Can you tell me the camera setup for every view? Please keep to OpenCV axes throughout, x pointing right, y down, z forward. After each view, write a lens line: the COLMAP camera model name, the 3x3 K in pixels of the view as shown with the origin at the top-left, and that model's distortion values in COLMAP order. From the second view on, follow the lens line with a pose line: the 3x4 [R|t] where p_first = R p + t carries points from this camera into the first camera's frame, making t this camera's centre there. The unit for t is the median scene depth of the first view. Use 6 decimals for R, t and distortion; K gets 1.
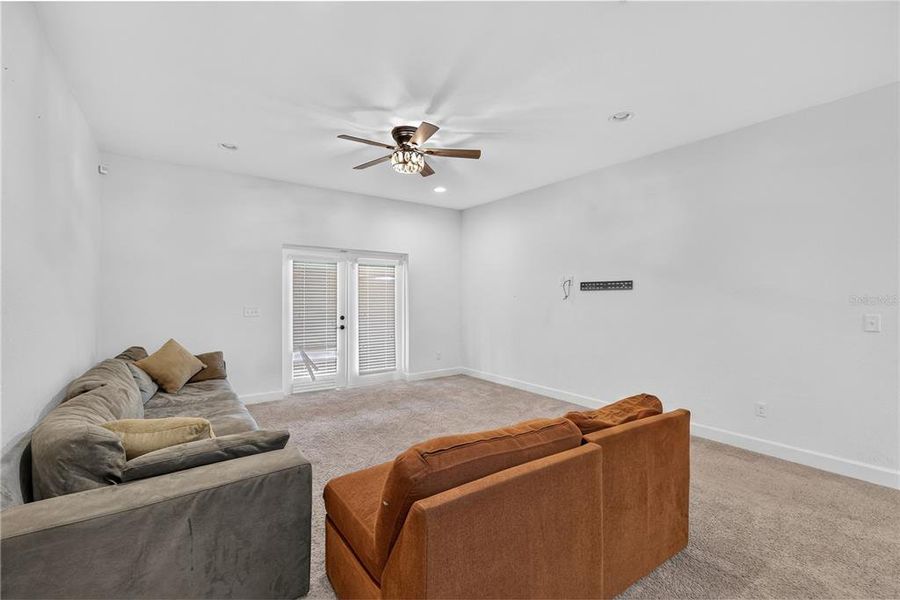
lens RADIAL K [[393.2, 0, 454.9], [0, 393.2, 300.5], [0, 0, 1]] dist [0.004924, 0.002617]
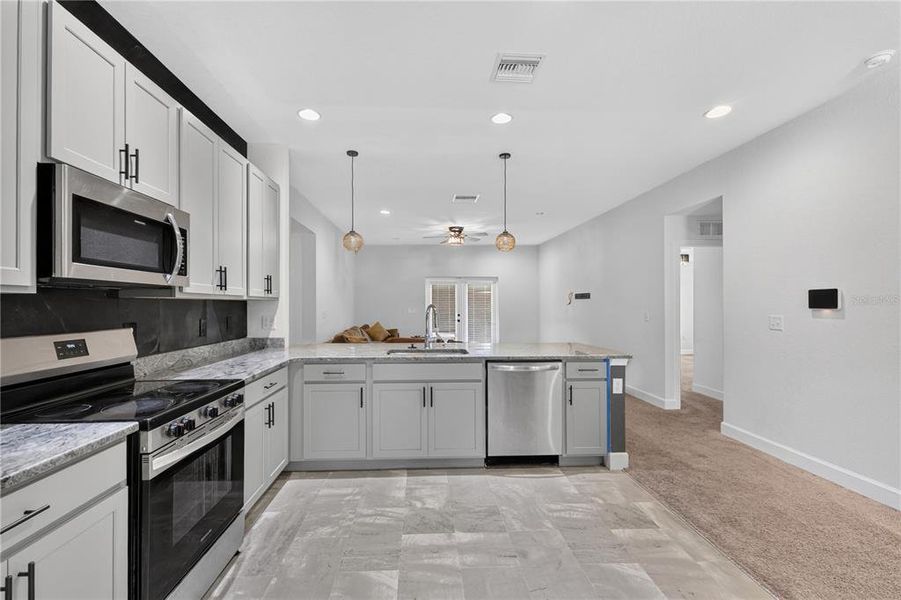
lens RADIAL K [[406.5, 0, 442.6], [0, 406.5, 300.3], [0, 0, 1]] dist [0.002529, 0.000115]
pose [[0.837248, -0.006128, -0.546789, 0.680019], [-0.002410, 0.999886, -0.014895, 0.004488], [0.546818, 0.013789, 0.837138, -0.596068]]
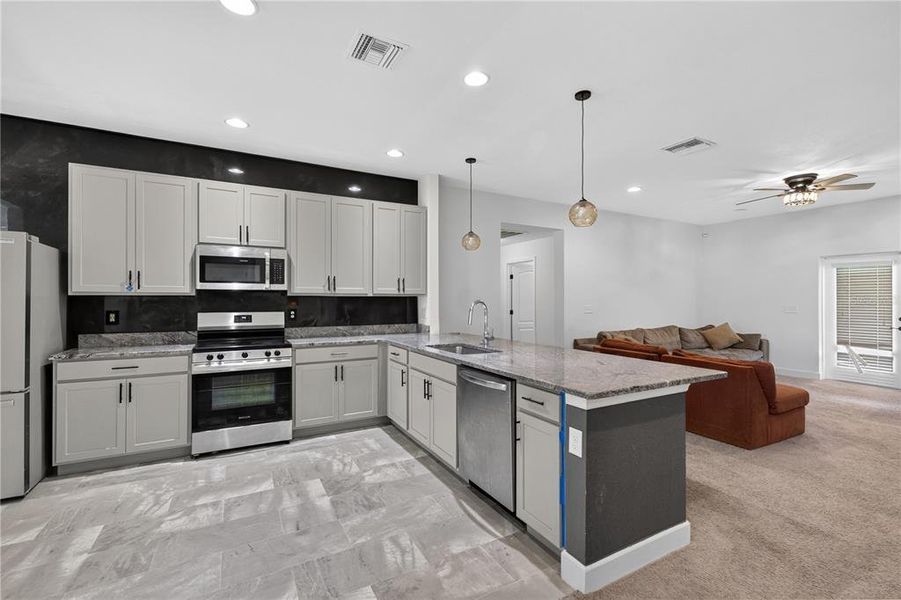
lens RADIAL K [[393.6, 0, 441.4], [0, 393.6, 299.5], [0, 0, 1]] dist [0.004924, 0.002617]
pose [[-0.142099, 0.000580, -0.989852, 0.915471], [-0.006786, 0.999976, 0.001560, 0.000344], [0.989829, 0.006939, -0.142092, -0.015291]]
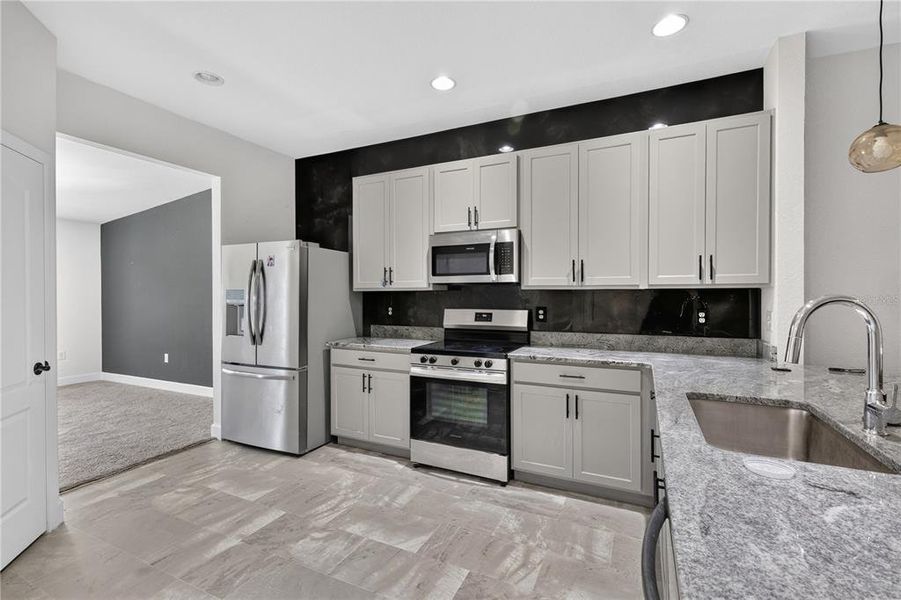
lens RADIAL K [[393.6, 0, 458.7], [0, 393.6, 294.7], [0, 0, 1]] dist [0.004924, 0.002617]
pose [[-0.875537, 0.002929, -0.483143, 0.497093], [-0.000403, 0.999977, 0.006793, -0.000128], [0.483152, 0.006142, -0.875515, 0.060259]]
